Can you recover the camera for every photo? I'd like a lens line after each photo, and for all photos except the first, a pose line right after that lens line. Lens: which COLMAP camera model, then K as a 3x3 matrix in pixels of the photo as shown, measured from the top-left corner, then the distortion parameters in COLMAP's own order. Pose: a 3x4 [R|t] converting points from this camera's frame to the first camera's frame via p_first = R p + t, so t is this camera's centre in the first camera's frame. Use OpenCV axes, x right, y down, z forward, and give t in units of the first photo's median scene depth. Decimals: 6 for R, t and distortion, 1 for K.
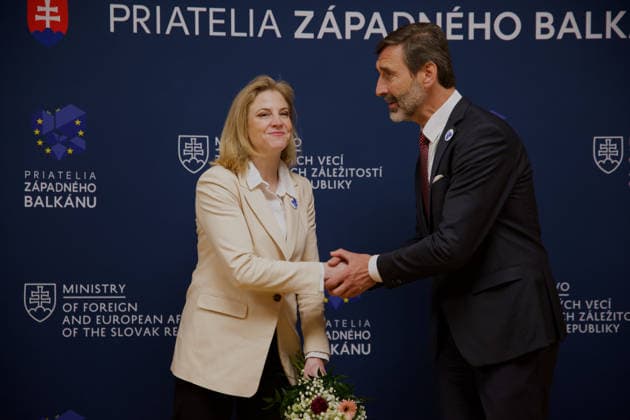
lens RADIAL K [[1008.3, 0, 275.0], [0, 1008.3, 237.4], [0, 0, 1]] dist [0.138041, 0.000000]
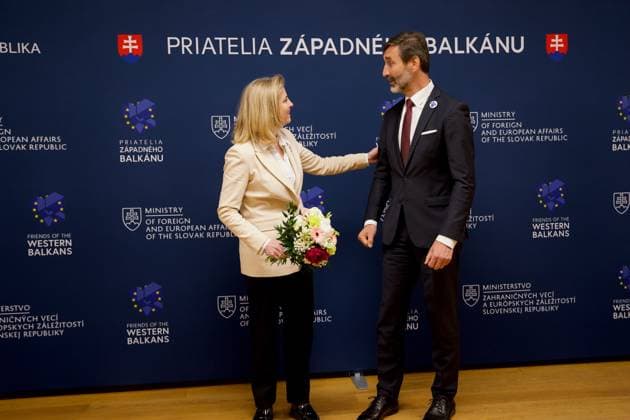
lens RADIAL K [[1008.3, 0, 302.1], [0, 1008.3, 227.6], [0, 0, 1]] dist [0.138041, 0.000000]
pose [[0.999684, -0.023072, 0.009973, 0.031598], [0.022228, 0.996729, 0.077702, -0.045060], [-0.011733, -0.077455, 0.996927, -0.660803]]
